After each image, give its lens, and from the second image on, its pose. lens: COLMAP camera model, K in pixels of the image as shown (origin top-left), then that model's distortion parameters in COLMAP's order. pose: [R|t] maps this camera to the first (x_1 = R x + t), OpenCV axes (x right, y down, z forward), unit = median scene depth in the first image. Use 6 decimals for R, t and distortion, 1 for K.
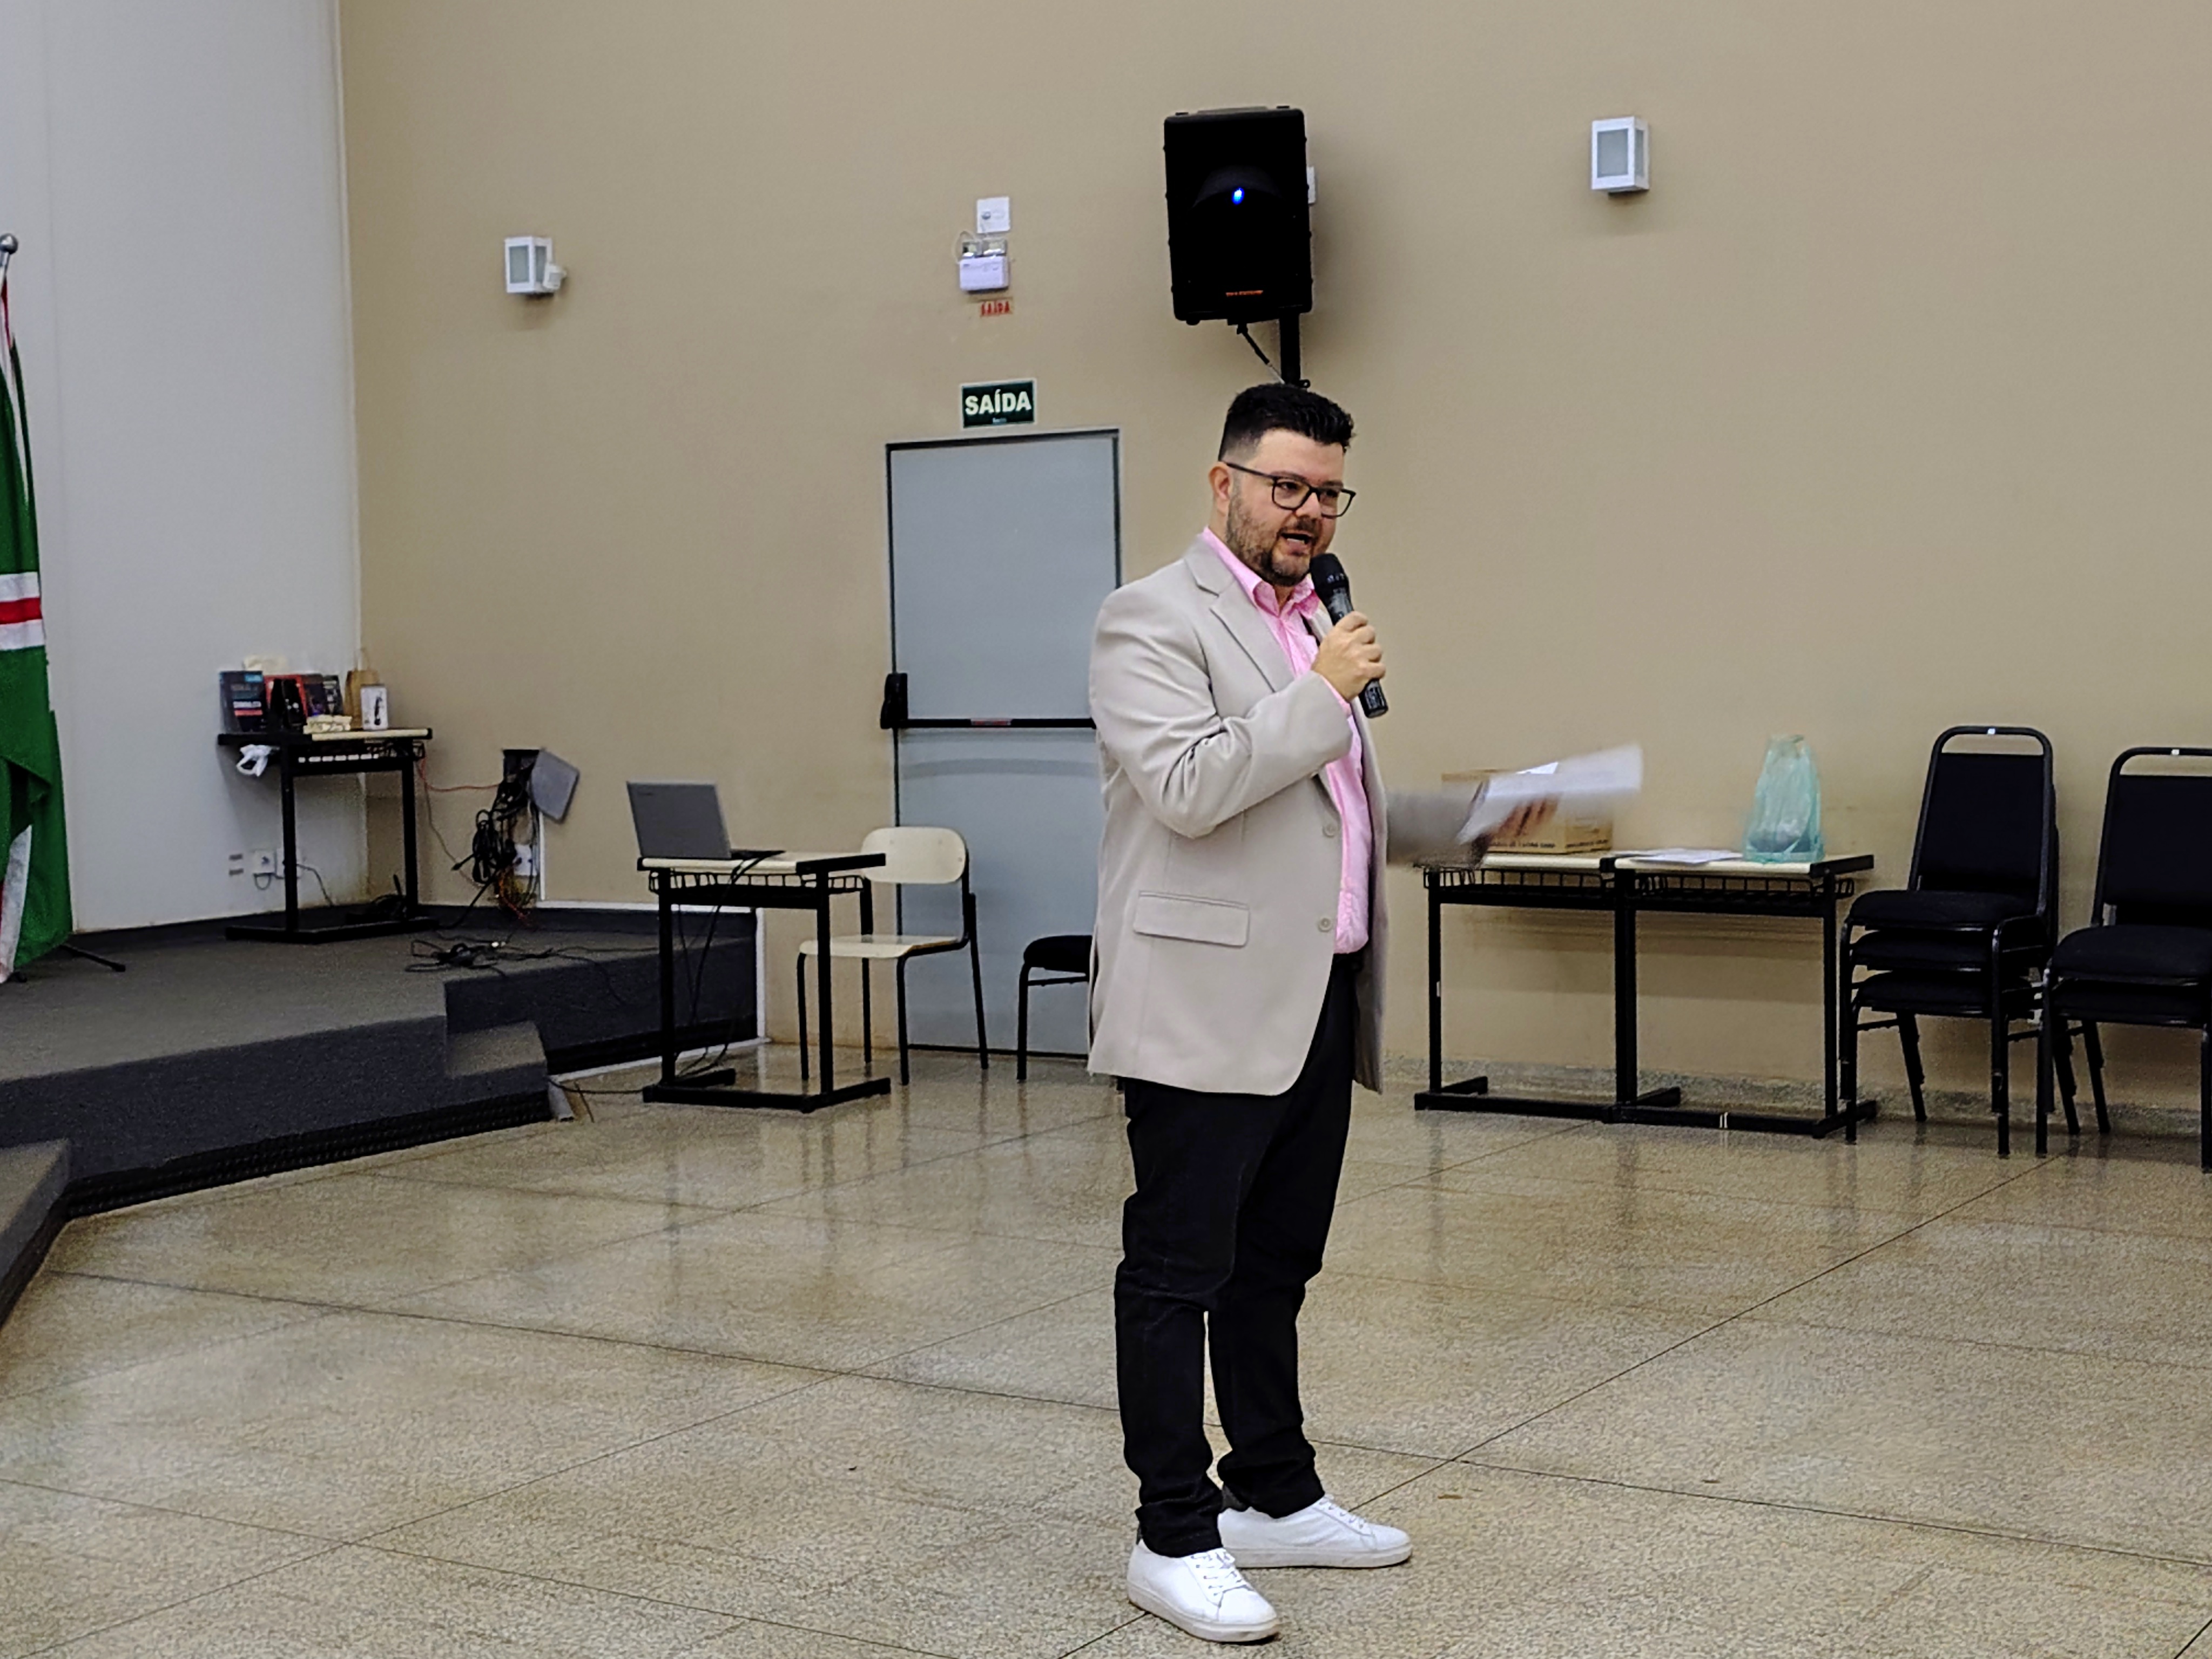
lens RADIAL K [[3032.2, 0, 1106.0], [0, 3032.2, 829.5], [0, 0, 1]] dist [0.039017, 0.041634]
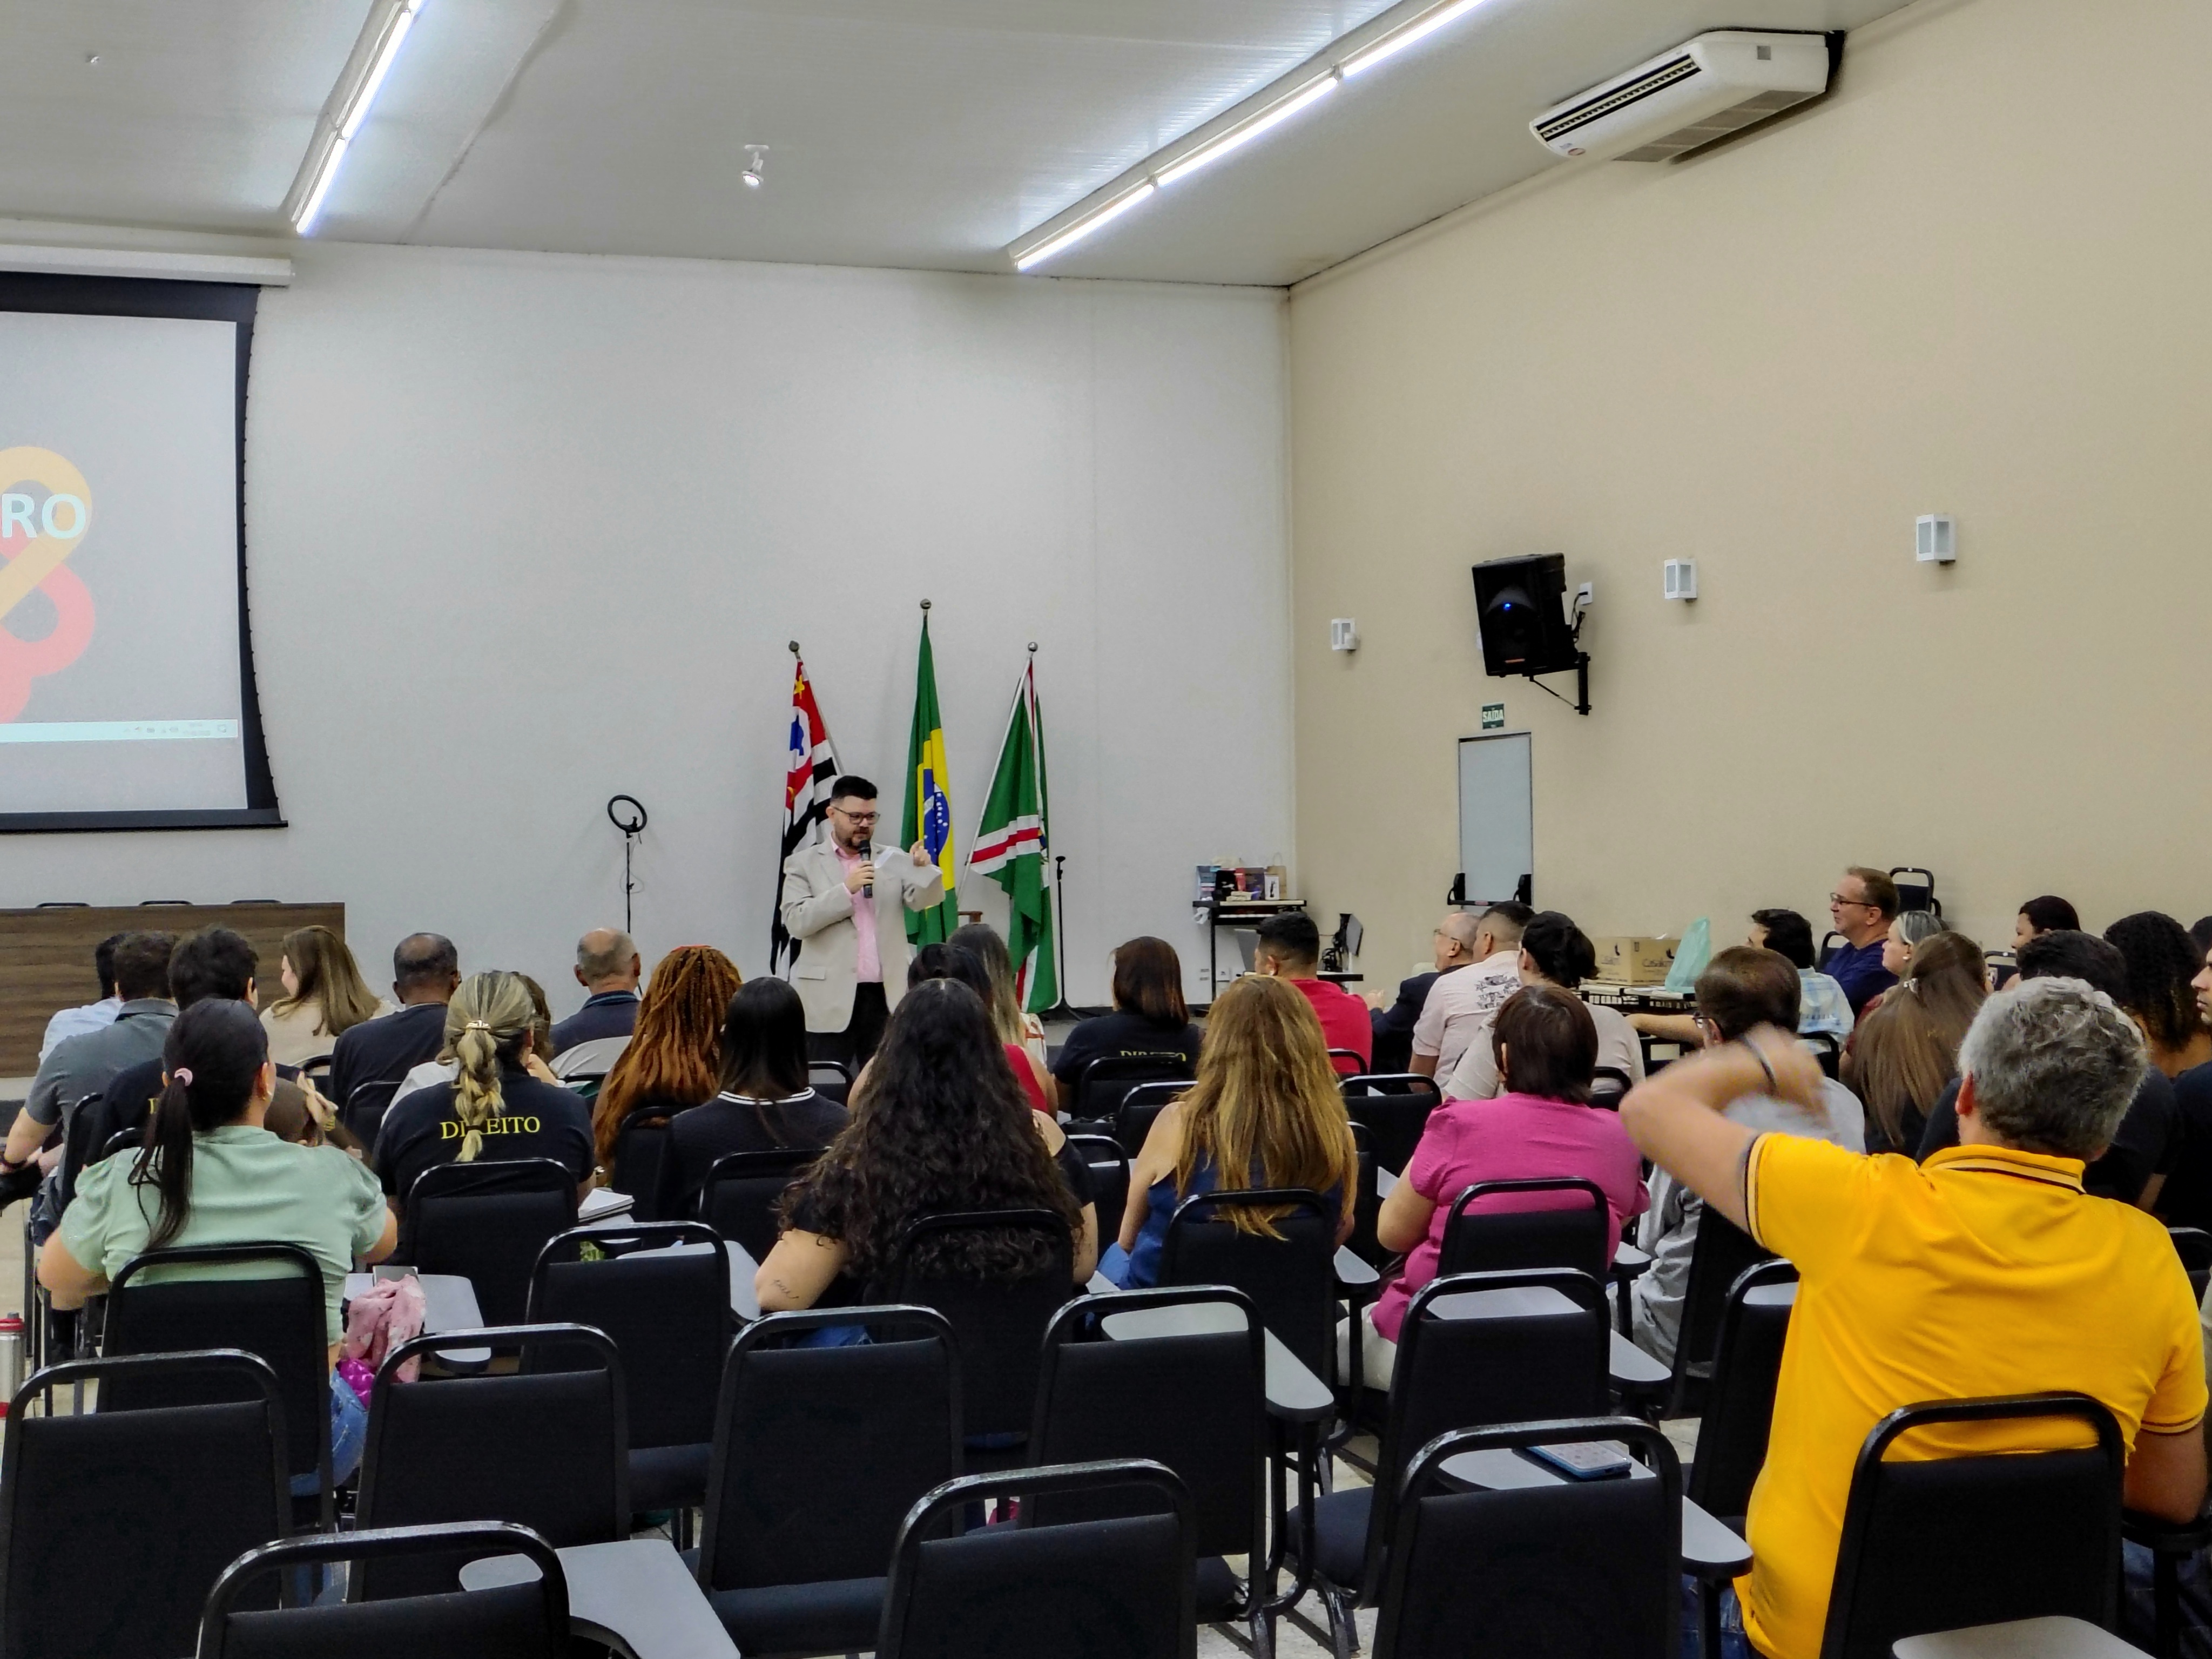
lens RADIAL K [[3023.1, 0, 1106.0], [0, 3023.1, 829.5], [0, 0, 1]] dist [-0.089115, 1.010521]
pose [[0.776267, 0.006226, -0.630374, 0.860569], [-0.041853, 0.998254, -0.041681, 0.003186], [0.629014, 0.058739, 0.775172, -0.445782]]
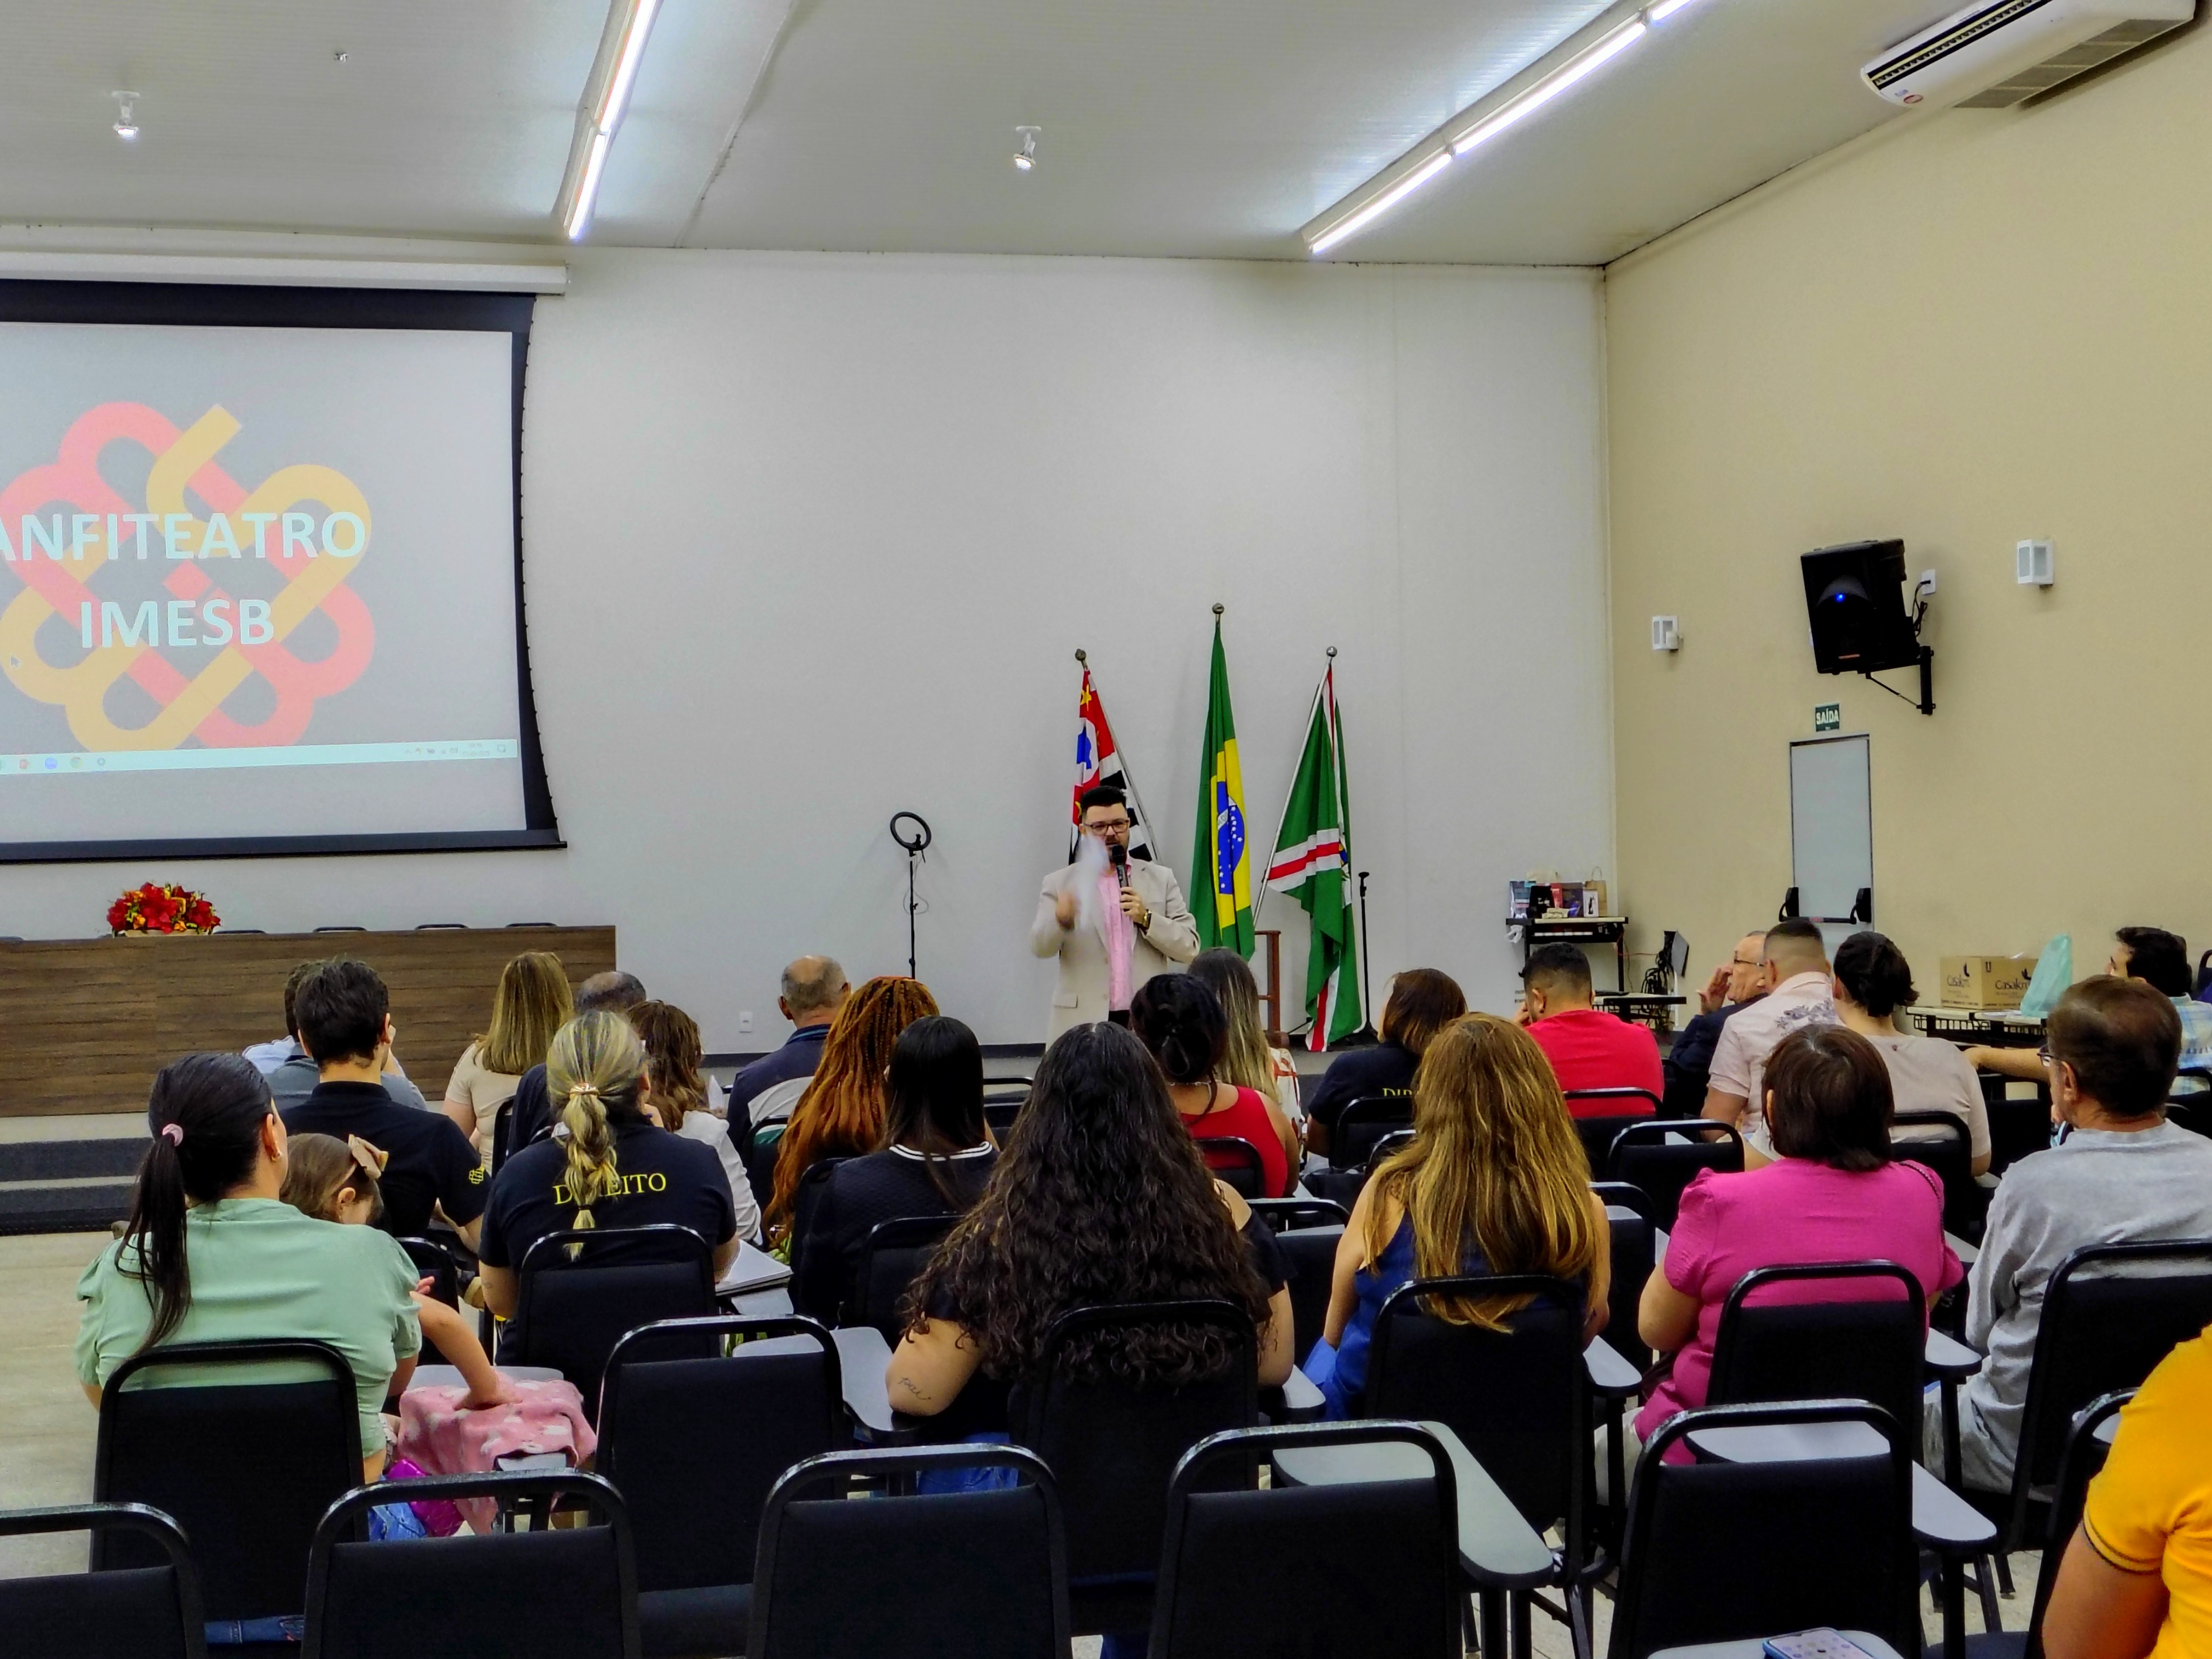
lens RADIAL K [[3032.2, 0, 1106.0], [0, 3032.2, 829.5], [0, 0, 1]] dist [0.039017, 0.041634]
pose [[0.700772, -0.003781, -0.713376, 0.825185], [-0.037969, 0.998371, -0.042589, -0.000380], [0.712374, 0.056931, 0.699487, -0.369031]]
